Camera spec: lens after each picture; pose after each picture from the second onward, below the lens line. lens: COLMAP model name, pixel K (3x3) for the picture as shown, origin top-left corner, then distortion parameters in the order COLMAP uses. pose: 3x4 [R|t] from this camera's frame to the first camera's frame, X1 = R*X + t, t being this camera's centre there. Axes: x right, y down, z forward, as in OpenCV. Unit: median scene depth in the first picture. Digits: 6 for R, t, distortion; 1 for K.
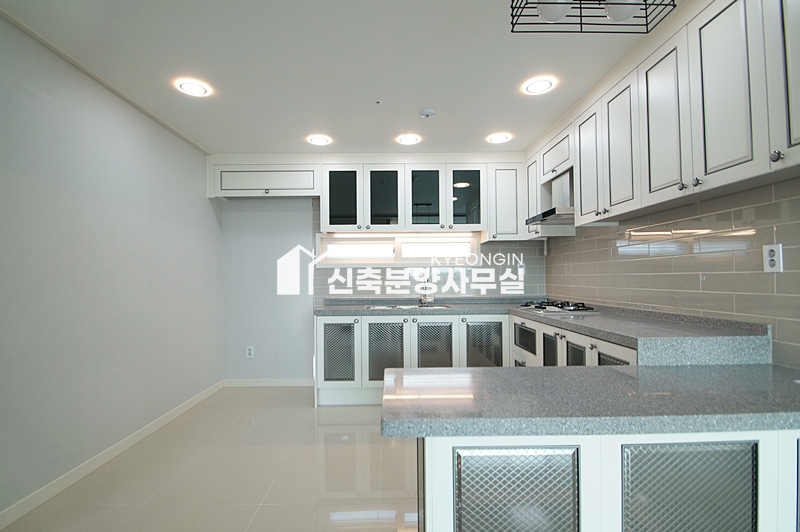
lens RADIAL K [[359.4, 0, 378.8], [0, 359.4, 269.8], [0, 0, 1]] dist [0.017663, -0.002772]
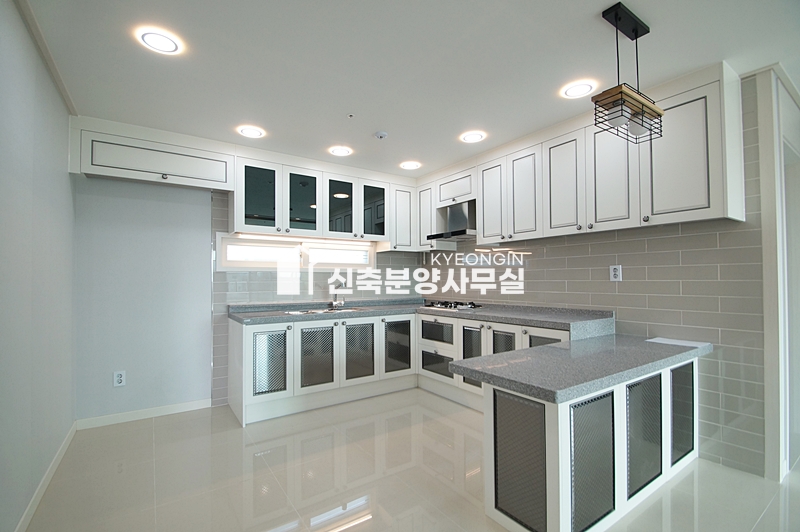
lens RADIAL K [[359.4, 0, 365.0], [0, 359.4, 269.4], [0, 0, 1]] dist [0.017663, -0.002772]
pose [[0.846962, 0.020807, 0.531246, -0.406479], [-0.015307, 0.999774, -0.014753, -0.002647], [-0.531433, 0.004363, 0.847089, 0.074389]]
